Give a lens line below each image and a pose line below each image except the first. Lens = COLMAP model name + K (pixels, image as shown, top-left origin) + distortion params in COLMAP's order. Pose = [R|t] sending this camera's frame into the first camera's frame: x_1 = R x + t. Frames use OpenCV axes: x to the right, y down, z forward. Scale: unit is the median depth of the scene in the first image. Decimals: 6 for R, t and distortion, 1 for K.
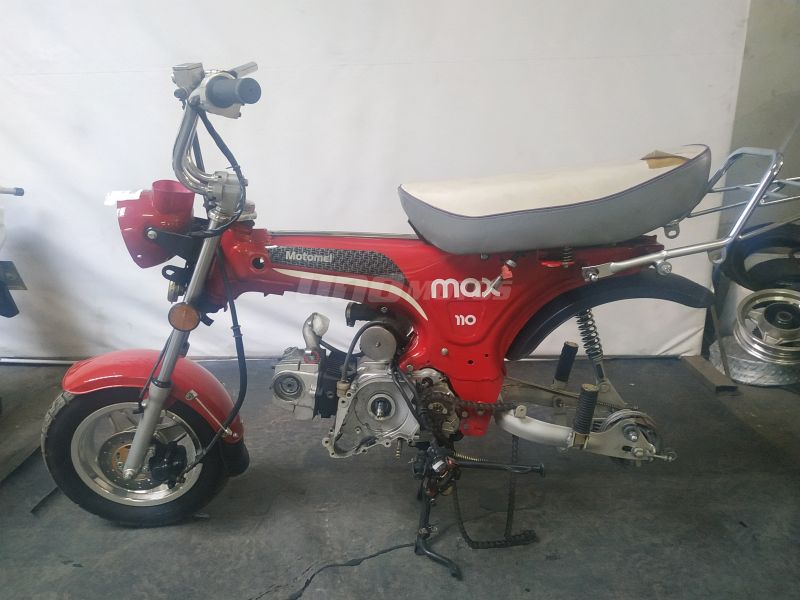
lens RADIAL K [[569.1, 0, 400.0], [0, 569.1, 300.0], [0, 0, 1]] dist [-0.008376, -0.006658]
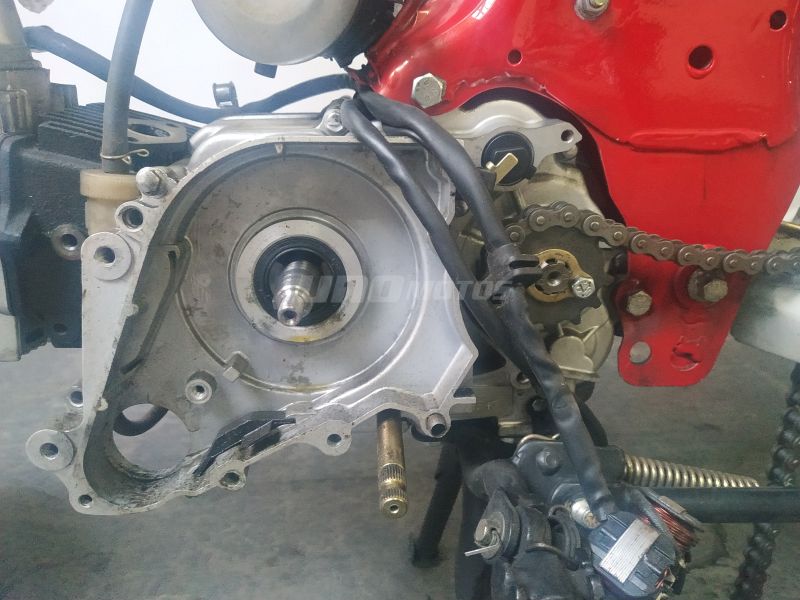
lens RADIAL K [[569.1, 0, 400.0], [0, 569.1, 300.0], [0, 0, 1]] dist [-0.008376, -0.006658]
pose [[0.991596, -0.032236, 0.125292, -0.022283], [0.023339, 0.997143, 0.071847, 0.180896], [-0.127250, -0.068319, 0.989515, 0.774665]]
